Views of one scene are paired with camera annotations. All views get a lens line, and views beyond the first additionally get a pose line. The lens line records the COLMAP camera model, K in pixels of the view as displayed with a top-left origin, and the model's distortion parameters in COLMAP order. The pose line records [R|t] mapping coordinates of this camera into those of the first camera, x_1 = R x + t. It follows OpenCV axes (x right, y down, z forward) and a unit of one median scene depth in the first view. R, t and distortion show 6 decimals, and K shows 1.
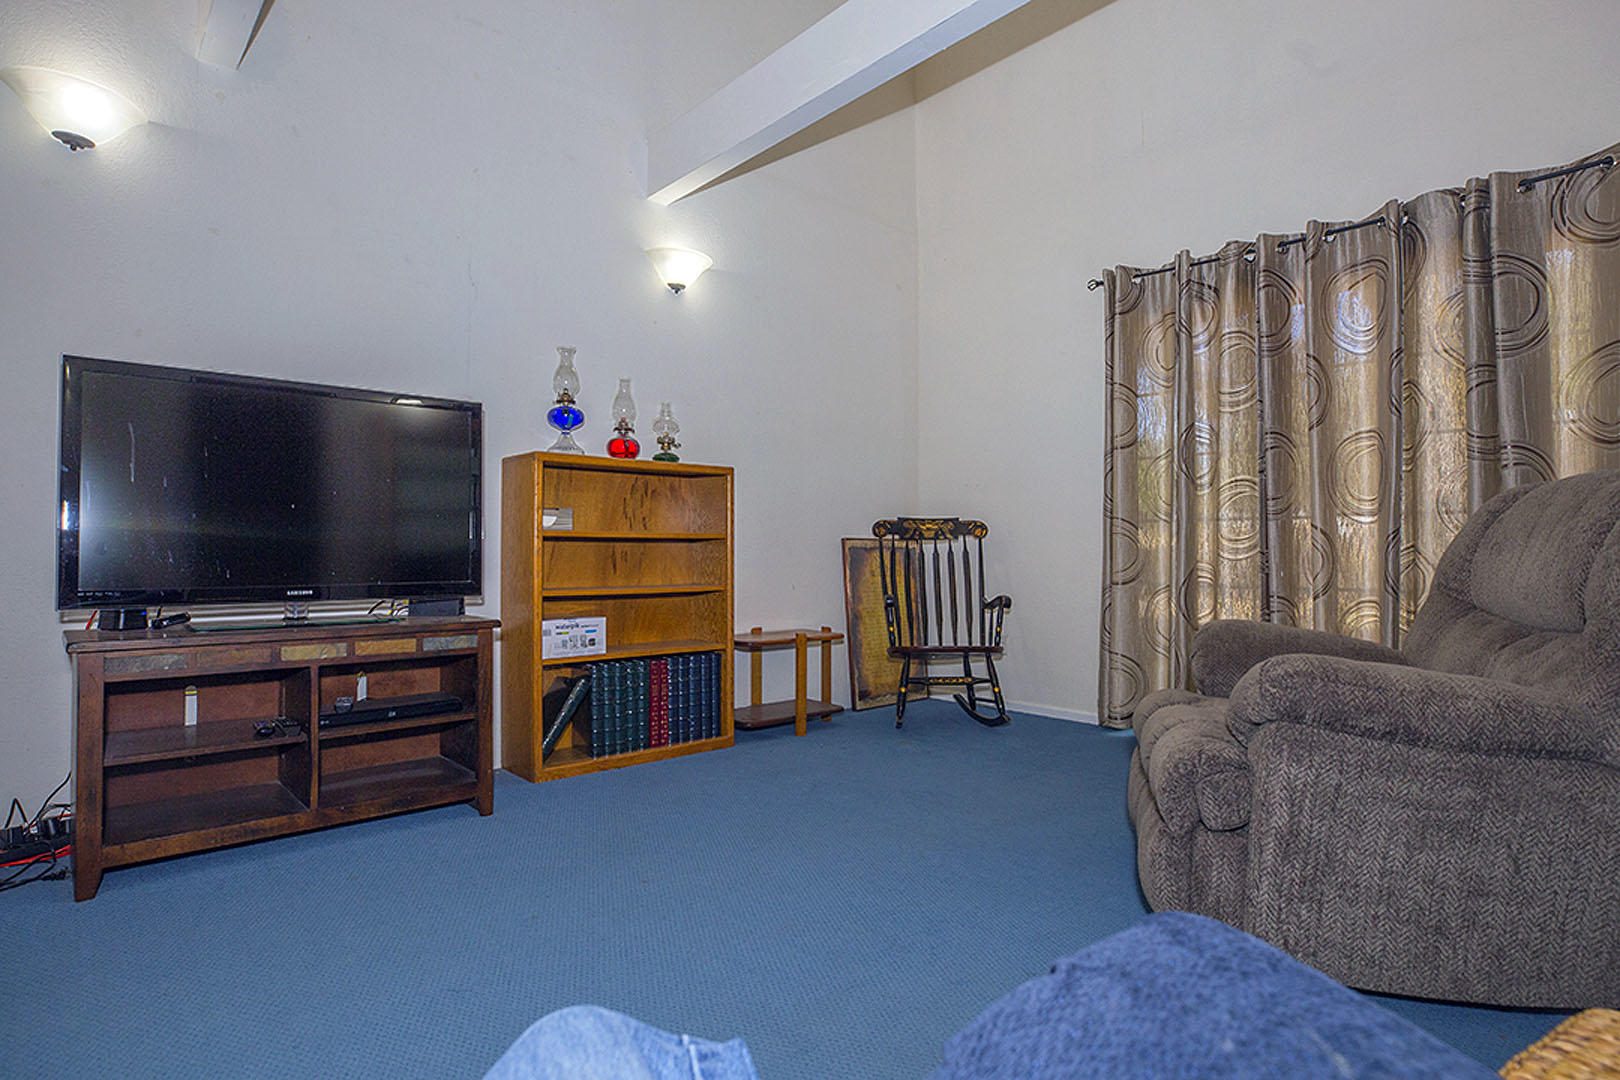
lens RADIAL K [[835.8, 0, 810.0], [0, 835.8, 540.0], [0, 0, 1]] dist [-0.033533, 0.011157]
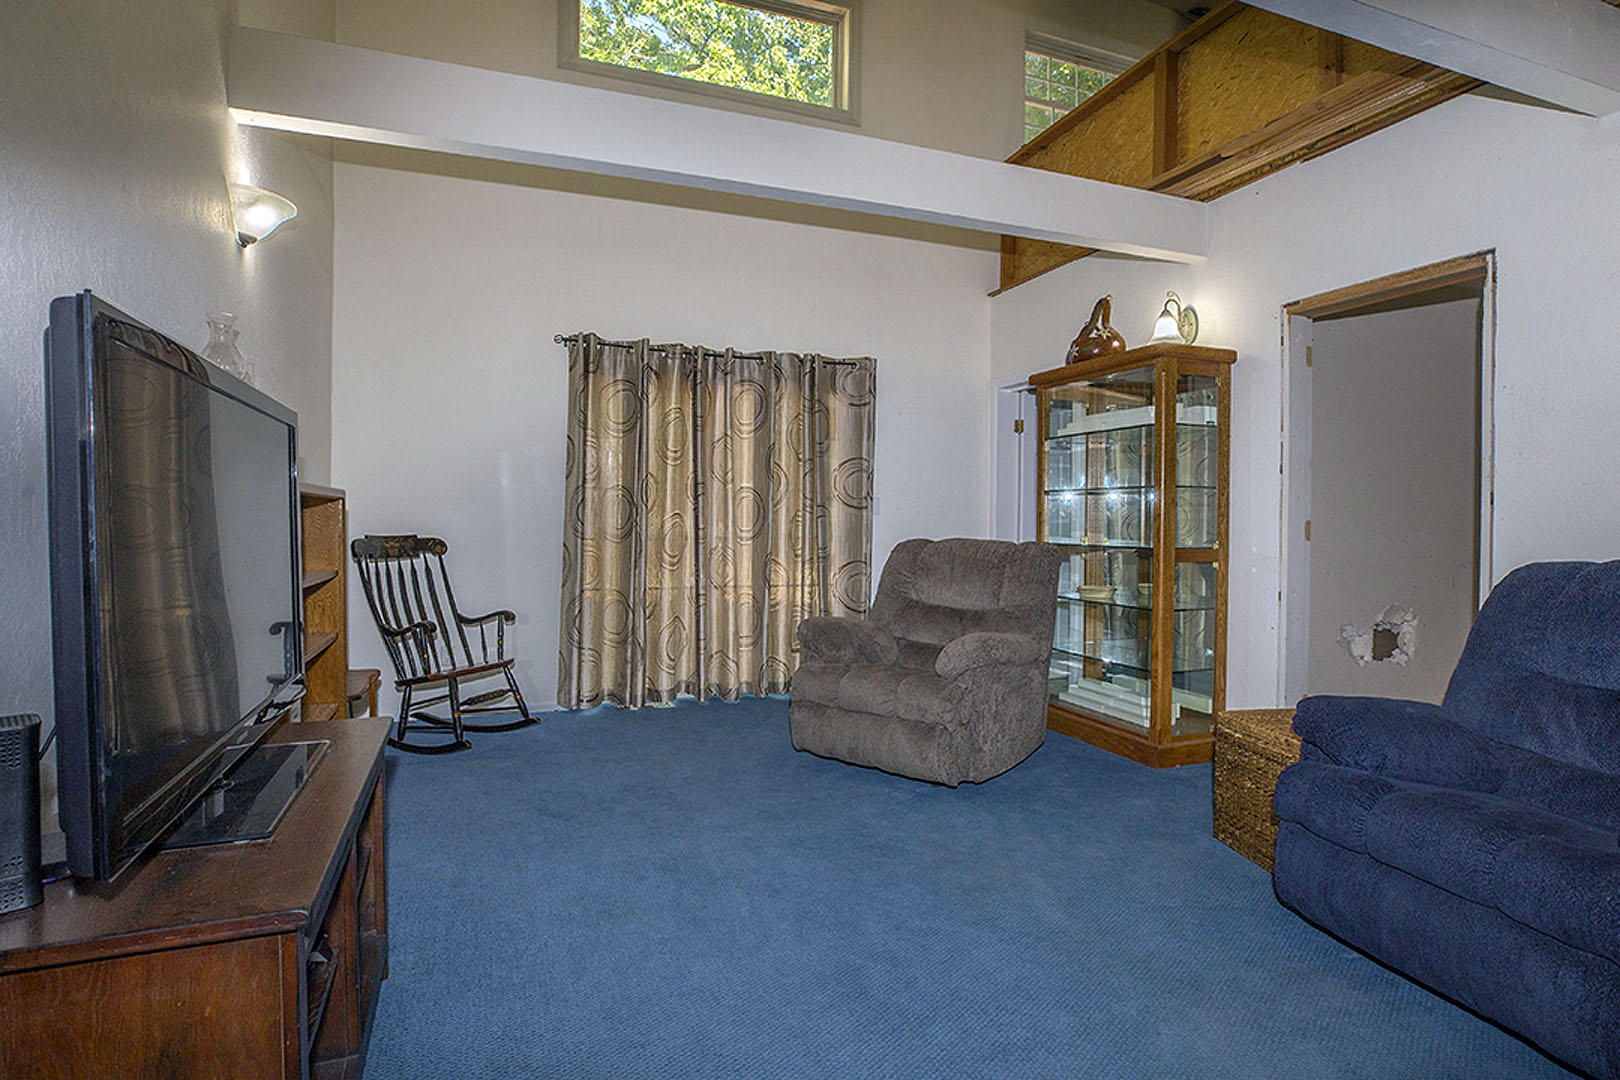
lens RADIAL K [[852.1, 0, 816.4], [0, 852.1, 536.2], [0, 0, 1]] dist [-0.001938, -0.000152]
pose [[0.352955, -0.013954, 0.935536, -0.740343], [-0.017934, 0.999604, 0.021675, -0.068530], [-0.935468, -0.024428, 0.352566, 0.259495]]
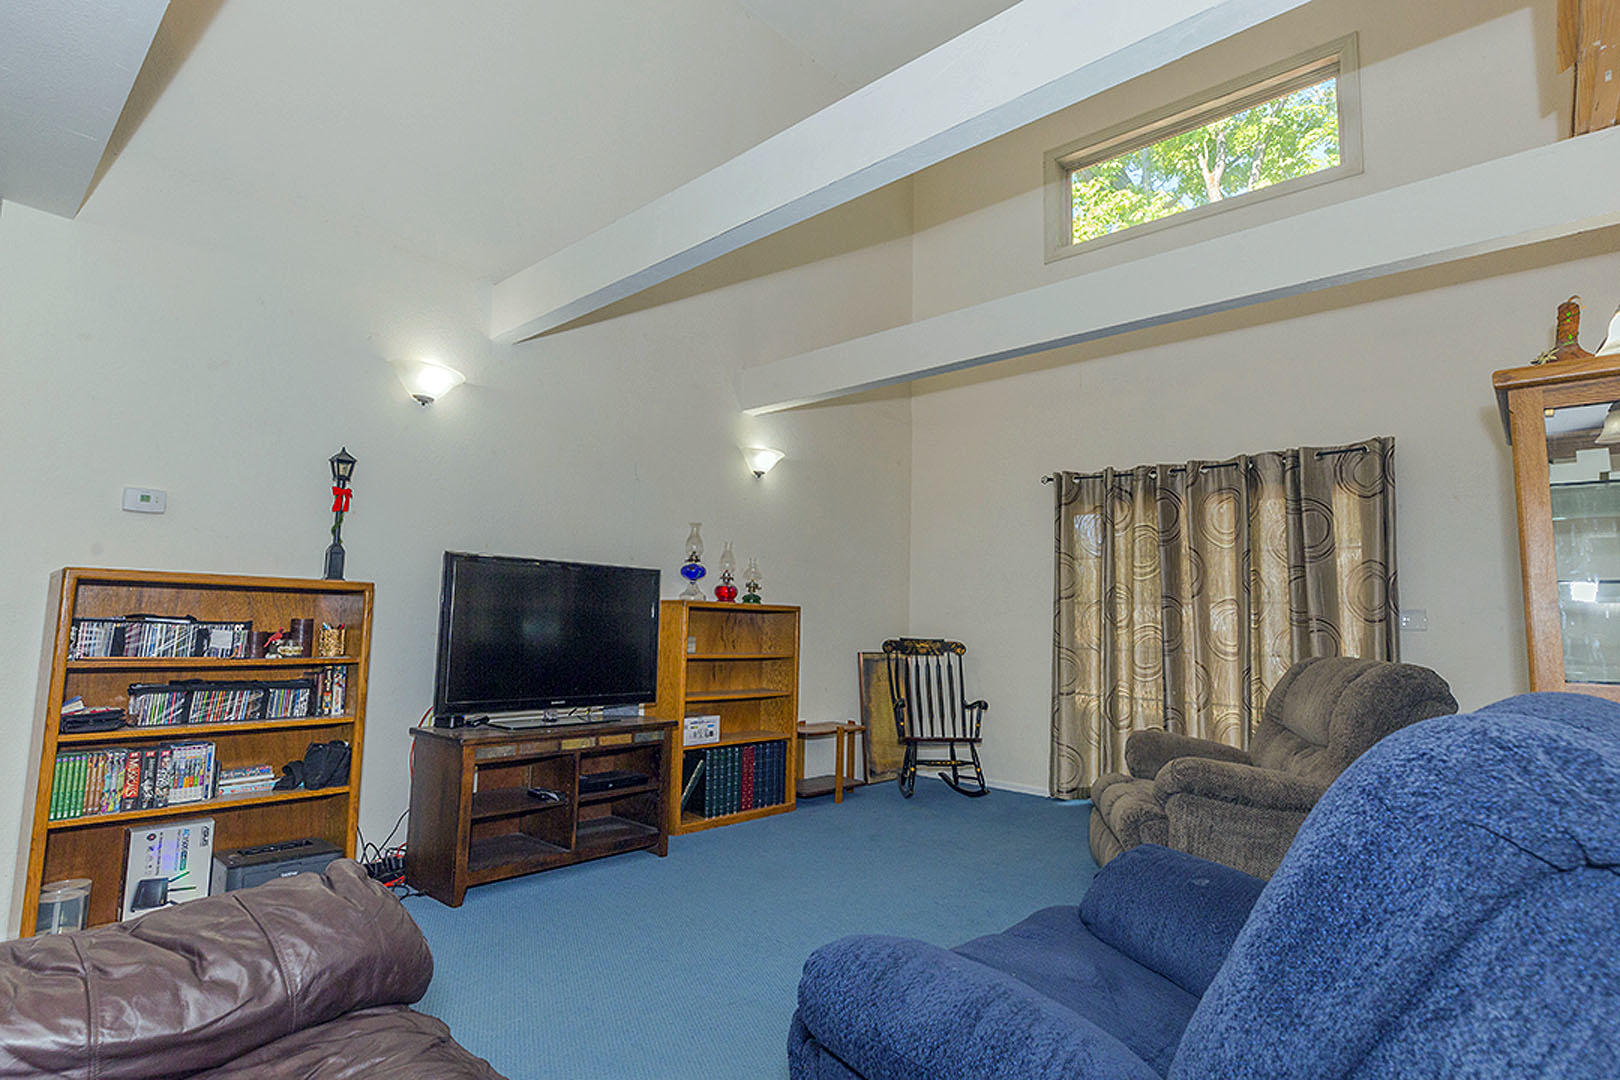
lens RADIAL K [[812.5, 0, 806.5], [0, 812.5, 536.9], [0, 0, 1]] dist [-0.006496, 0.000615]
pose [[0.994420, 0.037957, 0.098430, -0.223382], [-0.028519, 0.995013, -0.095583, -0.073842], [-0.101567, 0.092242, 0.990543, -0.367391]]
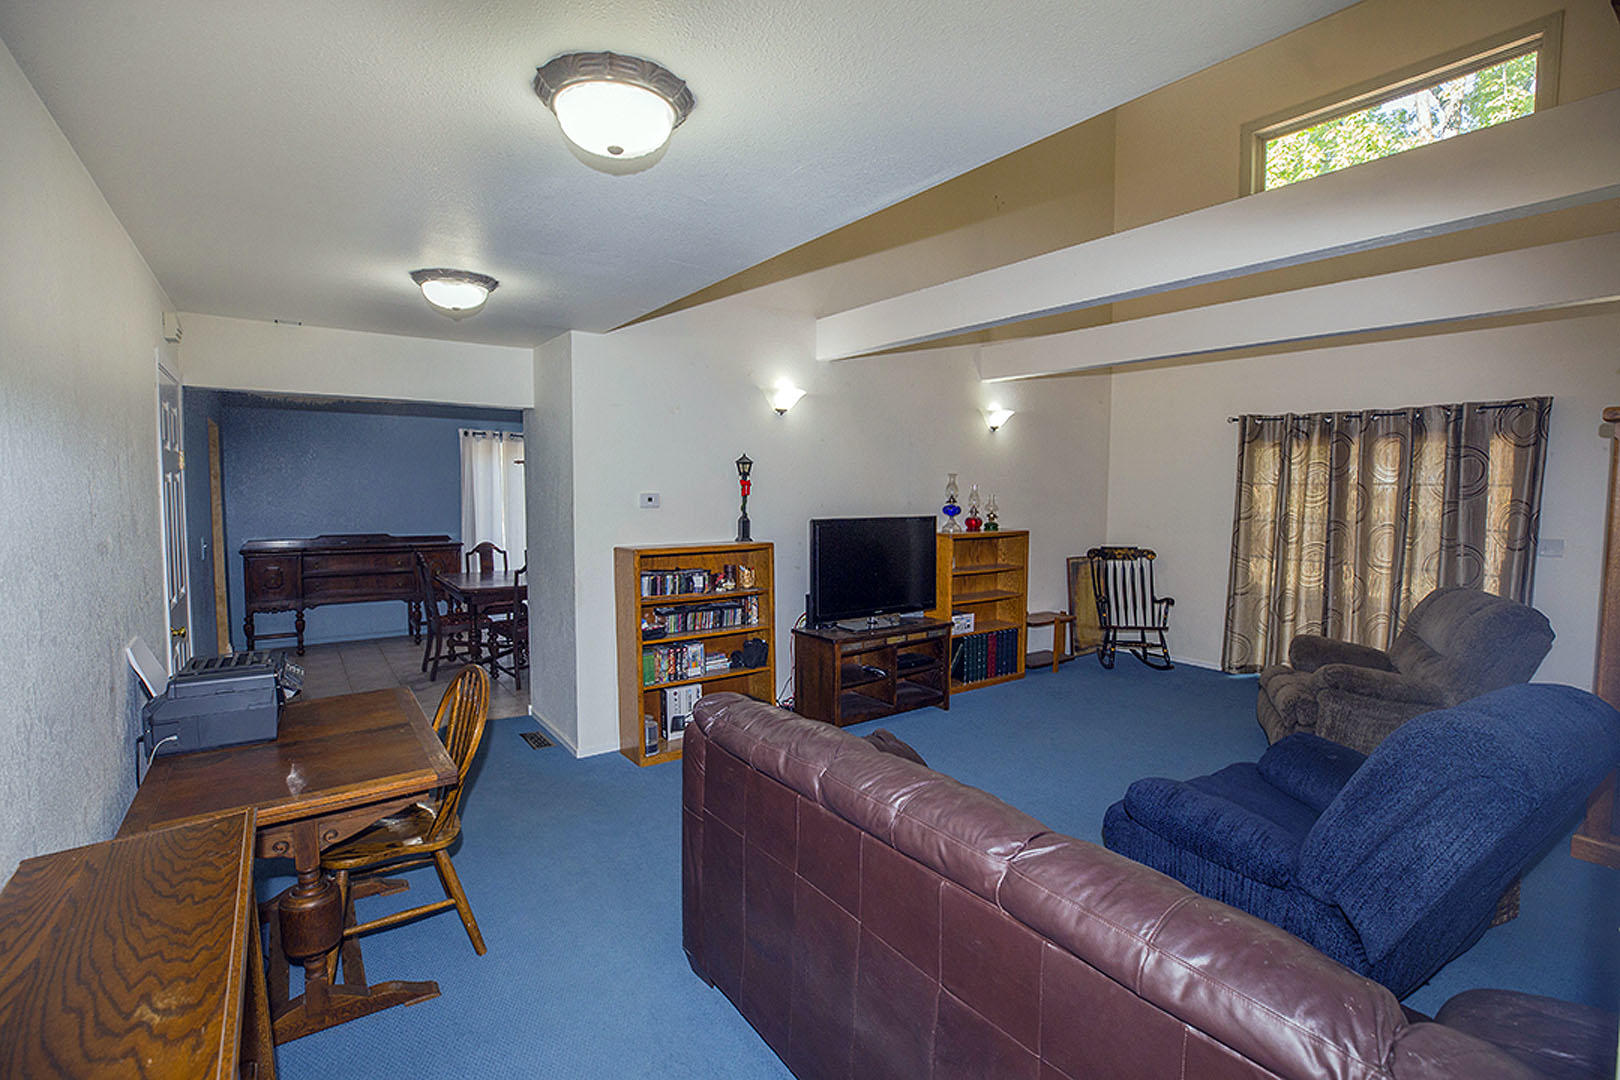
lens RADIAL K [[734.7, 0, 808.8], [0, 734.7, 538.4], [0, 0, 1]] dist [-0.047380, 0.012462]
pose [[0.993348, 0.014847, -0.114187, -0.398209], [-0.004918, 0.996218, 0.086744, -0.212107], [0.115043, -0.085605, 0.989665, -0.681283]]
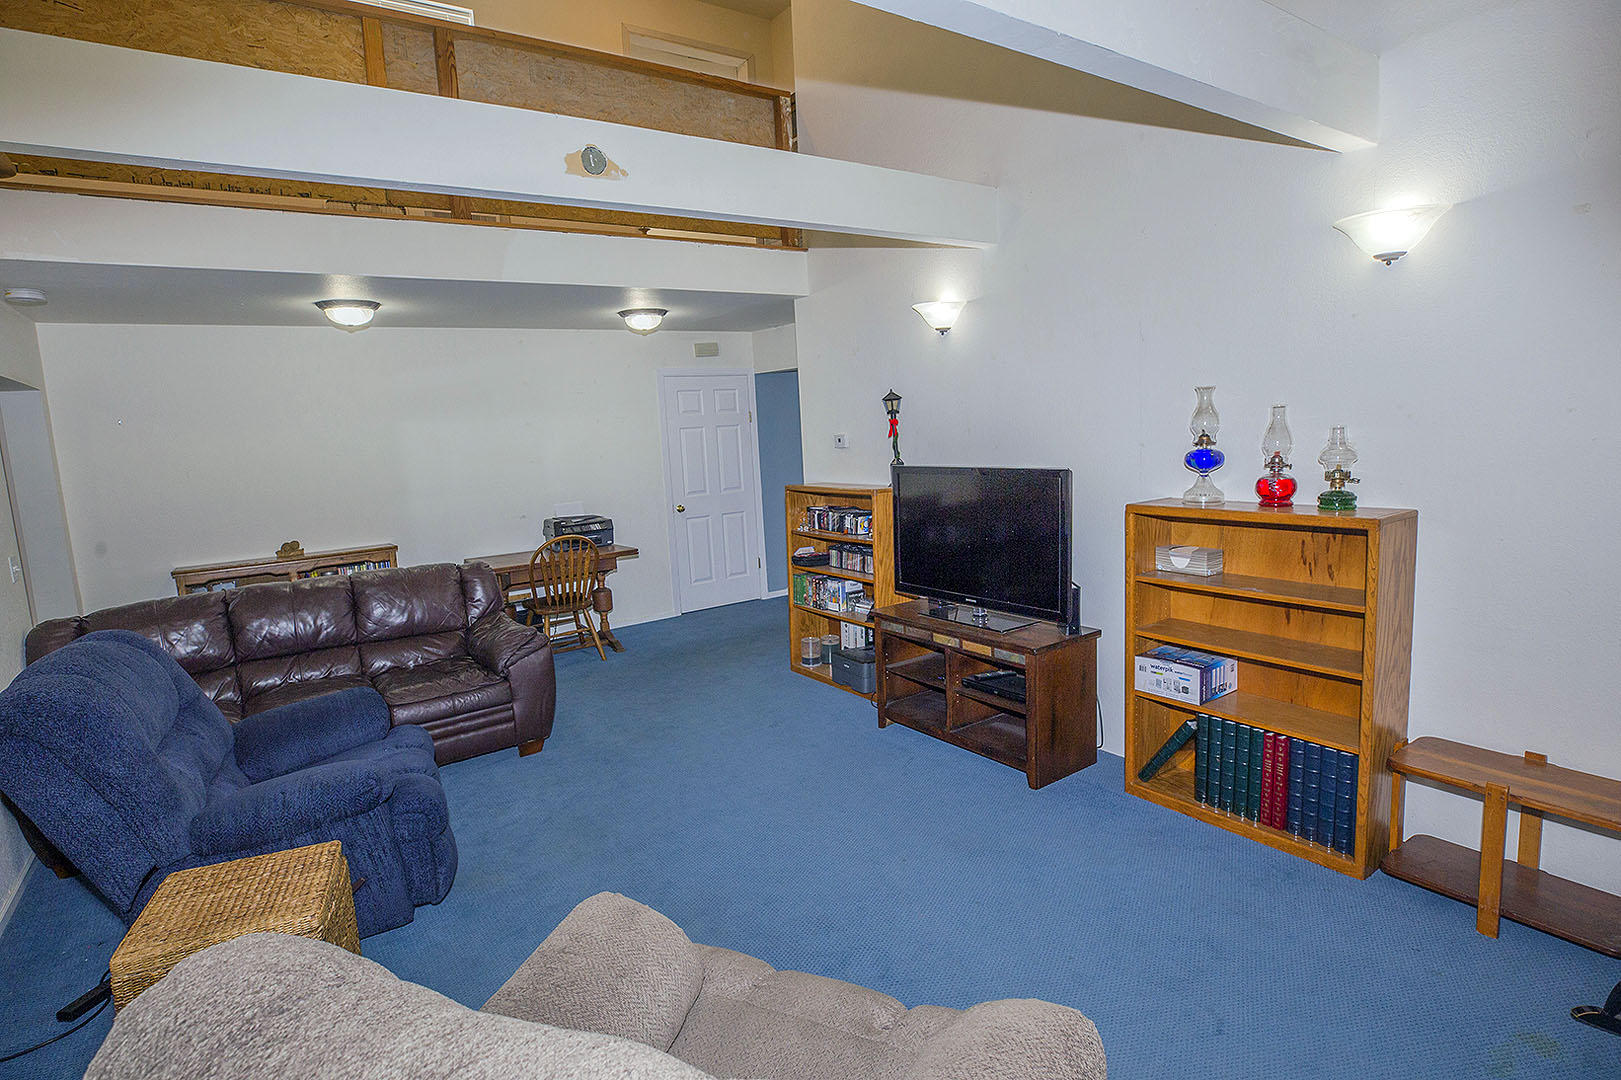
lens RADIAL K [[836.3, 0, 810.5], [0, 836.3, 540.0], [0, 0, 1]] dist [-0.033533, 0.011157]
pose [[-0.119034, 0.146458, -0.982029, 0.680177], [0.065817, 0.988050, 0.139378, -0.204919], [0.990706, -0.048043, -0.127251, 0.617348]]
